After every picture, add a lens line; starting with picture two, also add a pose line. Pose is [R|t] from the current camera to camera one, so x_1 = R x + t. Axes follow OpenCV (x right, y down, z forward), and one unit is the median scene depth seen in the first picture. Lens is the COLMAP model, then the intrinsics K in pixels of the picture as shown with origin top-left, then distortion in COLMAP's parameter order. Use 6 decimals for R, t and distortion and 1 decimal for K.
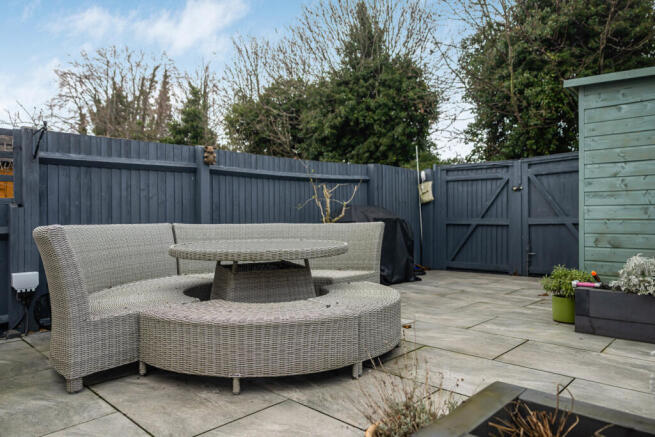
lens RADIAL K [[442.2, 0, 326.6], [0, 442.2, 222.8], [0, 0, 1]] dist [0.001654, 0.002134]
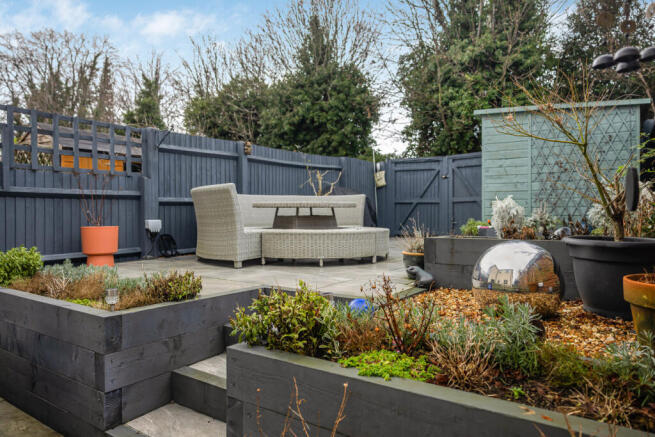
lens RADIAL K [[442.2, 0, 328.6], [0, 442.2, 214.0], [0, 0, 1]] dist [0.001654, 0.002134]
pose [[0.987236, 0.003159, 0.159231, -0.083446], [-0.002554, 0.999989, -0.004002, 0.025121], [-0.159241, 0.003544, 0.987233, -0.173268]]
